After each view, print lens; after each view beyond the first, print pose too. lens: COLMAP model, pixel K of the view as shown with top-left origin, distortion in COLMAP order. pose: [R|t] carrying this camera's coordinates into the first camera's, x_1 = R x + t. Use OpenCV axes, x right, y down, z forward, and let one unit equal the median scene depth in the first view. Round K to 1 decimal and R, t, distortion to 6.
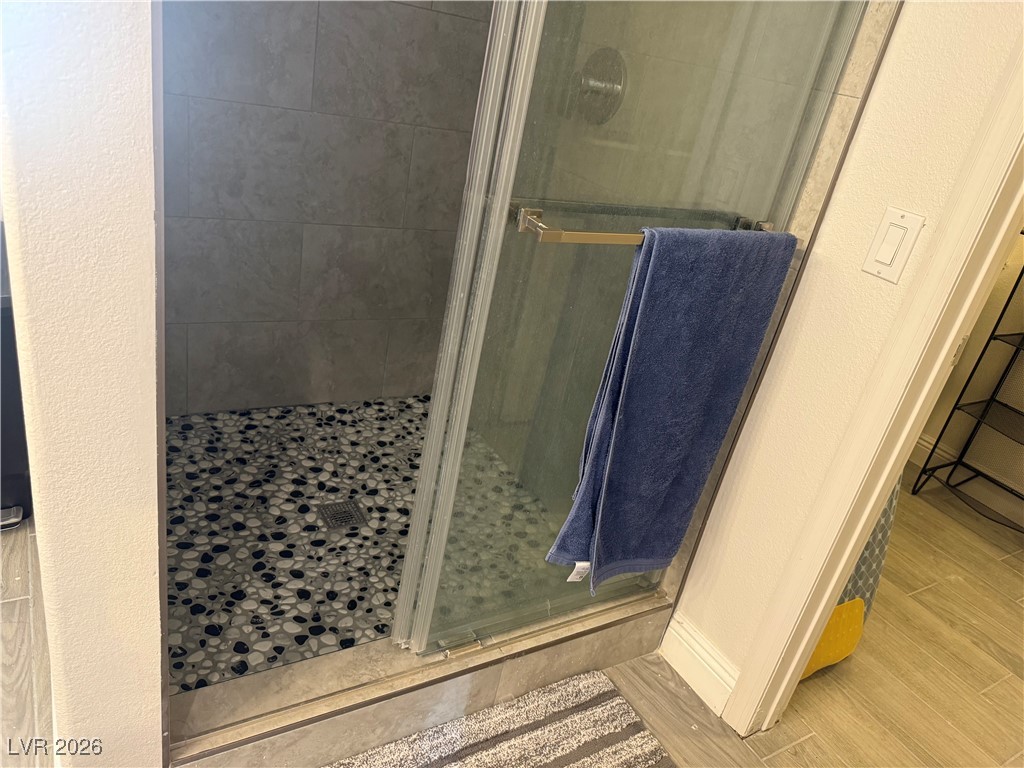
lens RADIAL K [[723.6, 0, 515.0], [0, 723.6, 385.9], [0, 0, 1]] dist [0.079255, -0.108977]
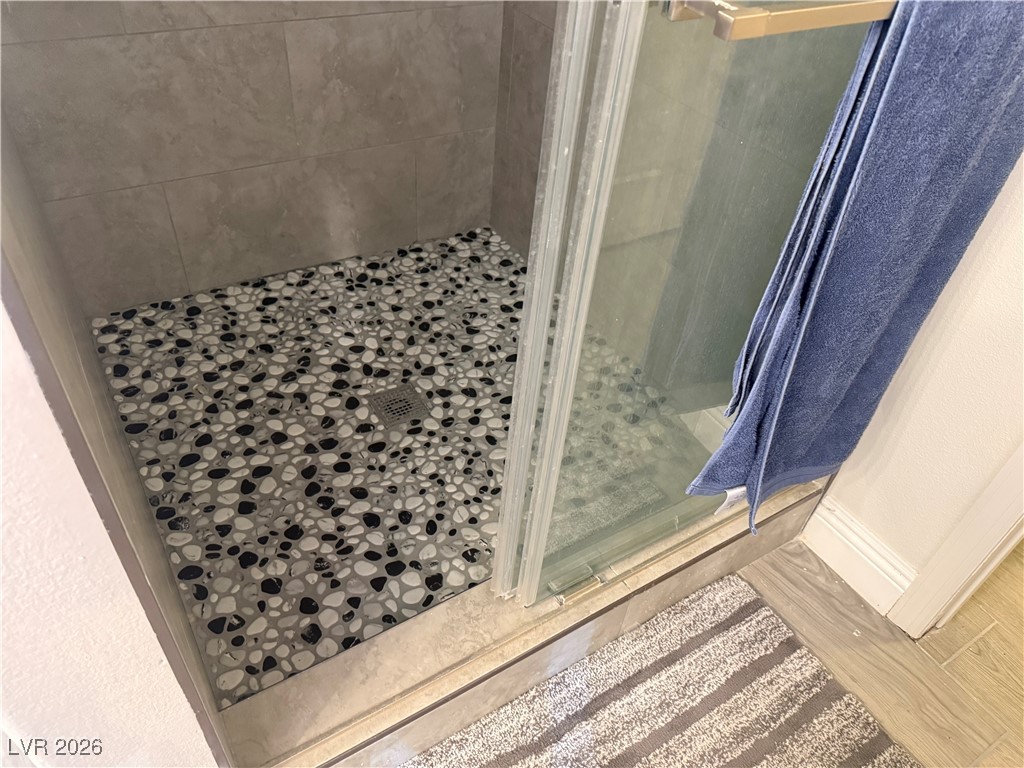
lens RADIAL K [[723.6, 0, 513.7], [0, 723.6, 381.2], [0, 0, 1]] dist [0.079255, -0.108977]
pose [[0.994295, -0.090858, -0.055878, -0.086298], [0.102989, 0.954098, 0.281230, -0.101464], [0.027761, -0.285381, 0.958012, 0.330241]]
